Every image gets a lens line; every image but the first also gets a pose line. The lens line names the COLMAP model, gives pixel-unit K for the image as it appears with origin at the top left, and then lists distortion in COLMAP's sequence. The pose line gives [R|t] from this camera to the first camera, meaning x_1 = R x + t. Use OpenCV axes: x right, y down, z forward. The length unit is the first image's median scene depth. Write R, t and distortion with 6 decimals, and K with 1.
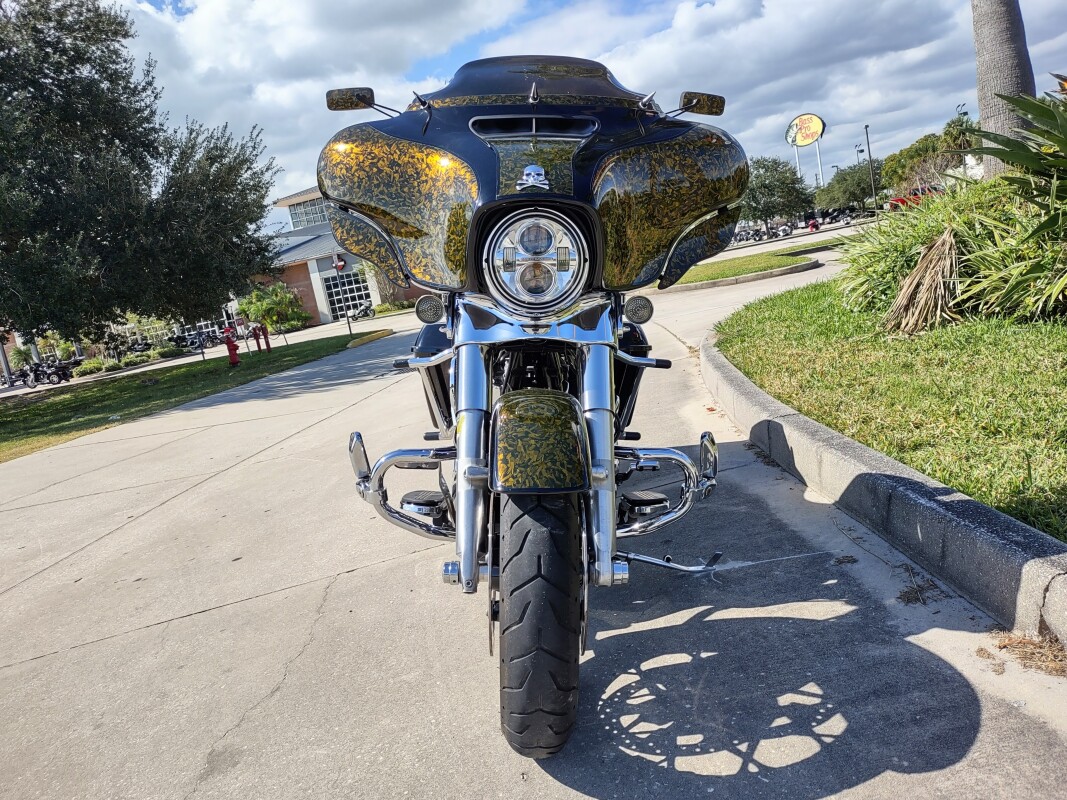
lens RADIAL K [[789.3, 0, 531.5], [0, 789.3, 401.5], [0, 0, 1]] dist [0.013741, -0.022182]
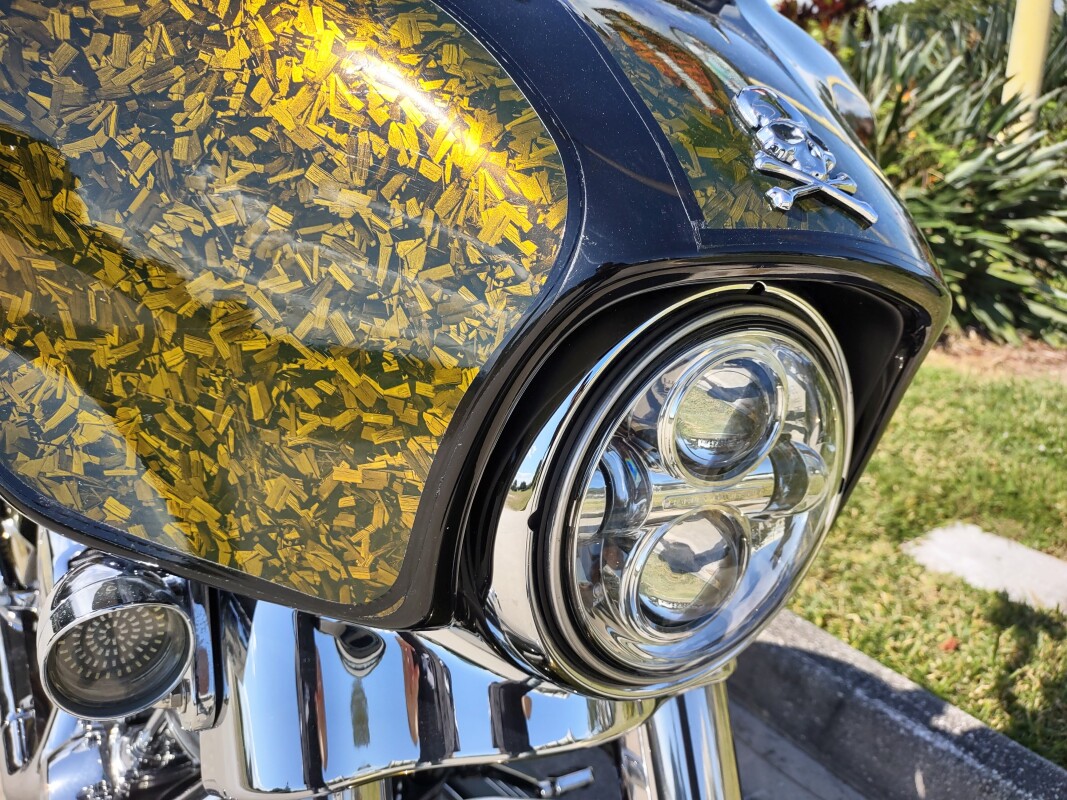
lens RADIAL K [[789.3, 0, 531.0], [0, 789.3, 401.2], [0, 0, 1]] dist [0.013741, -0.022182]
pose [[0.822974, -0.000825, 0.568079, -0.156923], [-0.050261, 0.995972, 0.074259, -0.202396], [-0.565852, -0.089666, 0.819617, 0.760575]]
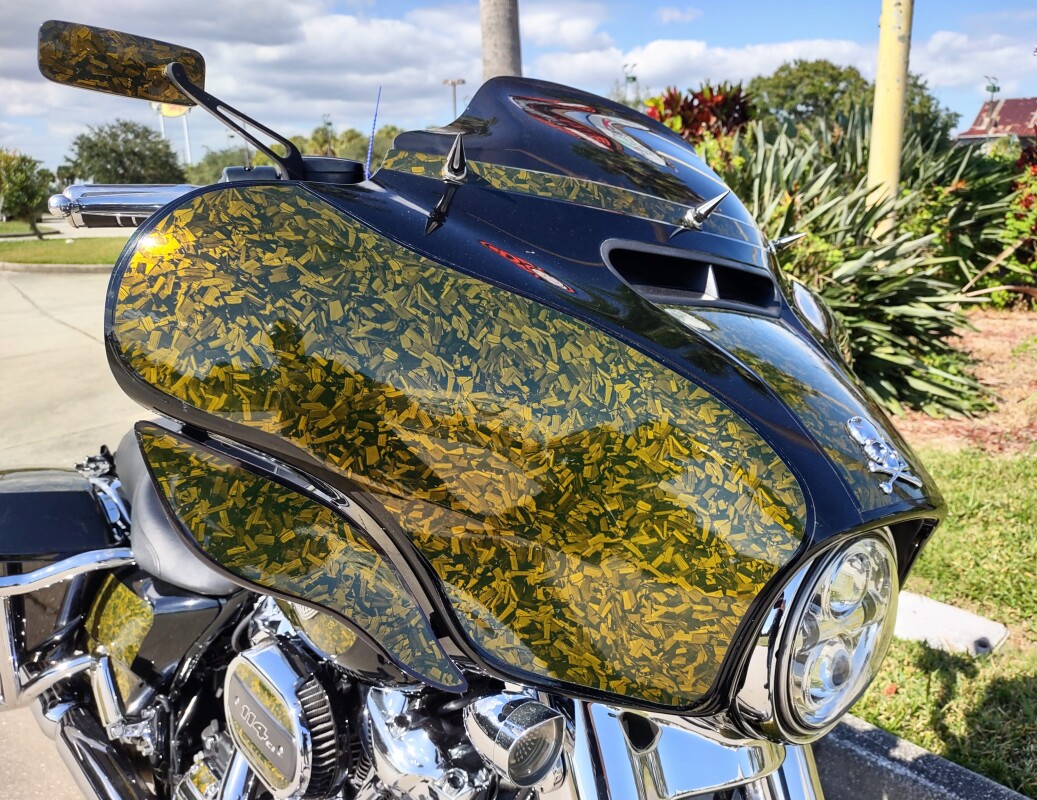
lens RADIAL K [[847.7, 0, 512.5], [0, 847.7, 398.8], [0, 0, 1]] dist [0.060616, -0.084805]
pose [[0.729101, 0.000266, 0.684406, -0.405541], [-0.007441, 0.999944, 0.007538, -0.278707], [-0.684366, -0.010588, 0.729062, 0.707873]]
